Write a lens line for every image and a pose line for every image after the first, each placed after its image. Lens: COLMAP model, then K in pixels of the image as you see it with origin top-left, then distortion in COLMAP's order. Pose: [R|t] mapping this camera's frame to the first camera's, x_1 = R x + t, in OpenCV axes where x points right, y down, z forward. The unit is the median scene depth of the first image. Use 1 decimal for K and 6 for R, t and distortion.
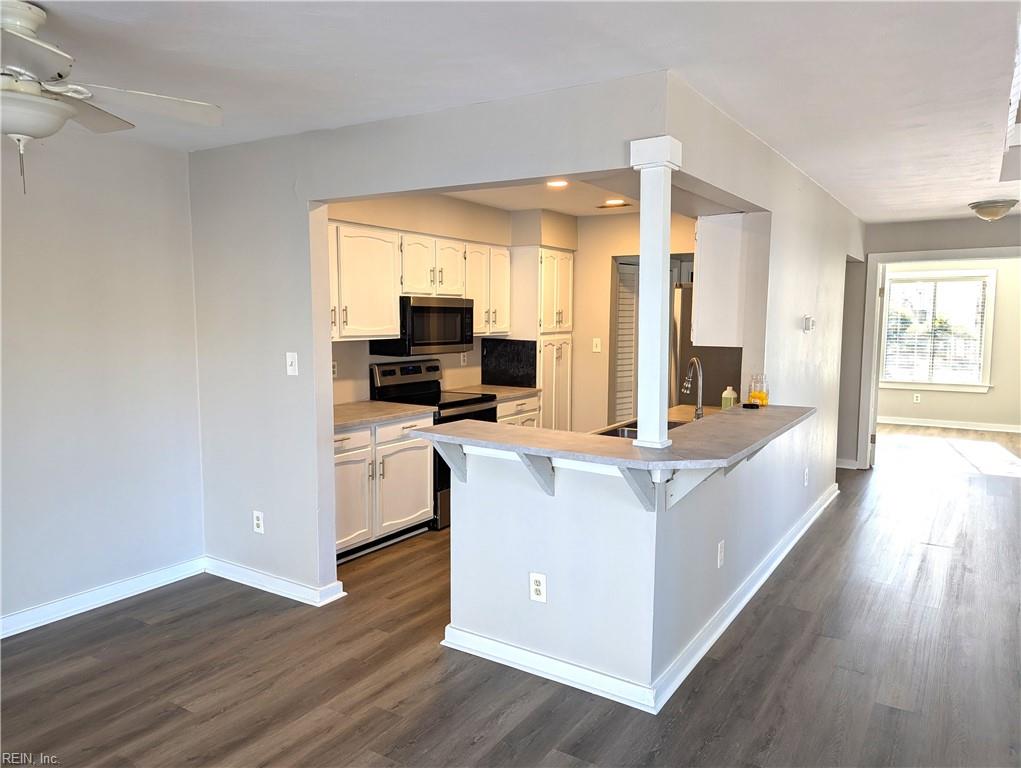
lens RADIAL K [[713.7, 0, 511.0], [0, 713.7, 385.0], [0, 0, 1]] dist [0.042297, 0.000344]
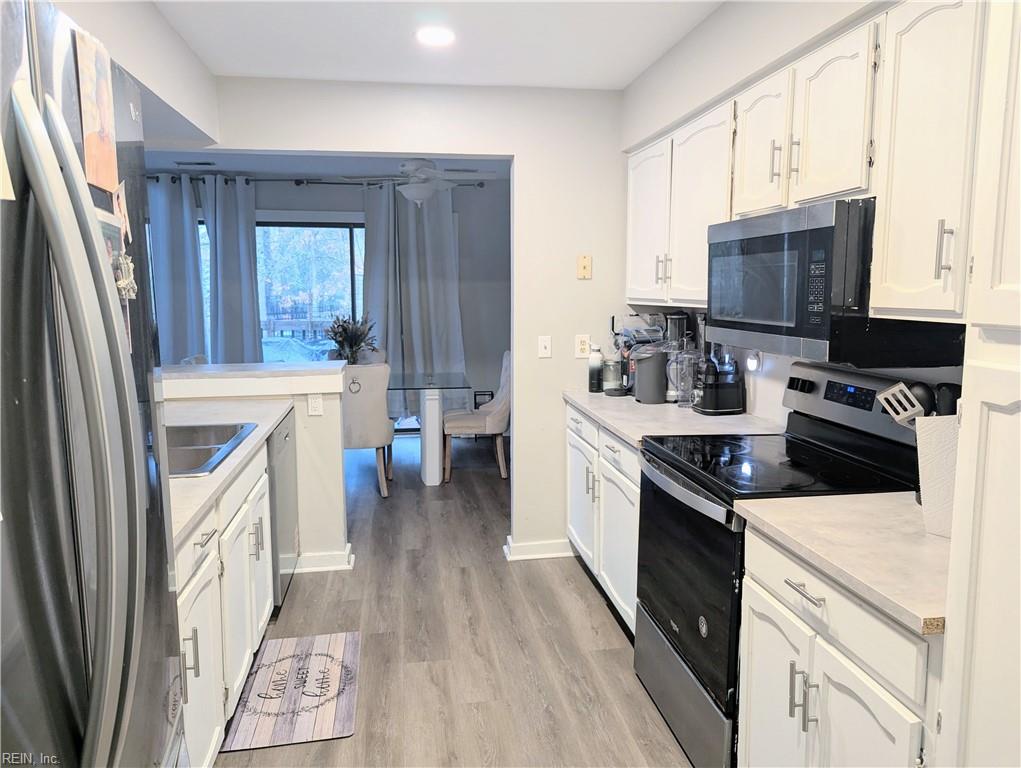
lens RADIAL K [[713.7, 0, 512.6], [0, 713.7, 379.3], [0, 0, 1]] dist [0.042297, 0.000344]
pose [[-0.739059, 0.086197, -0.668103, 0.344946], [-0.064968, 0.978036, 0.198051, -0.123356], [0.670500, 0.189777, -0.717227, 1.448445]]
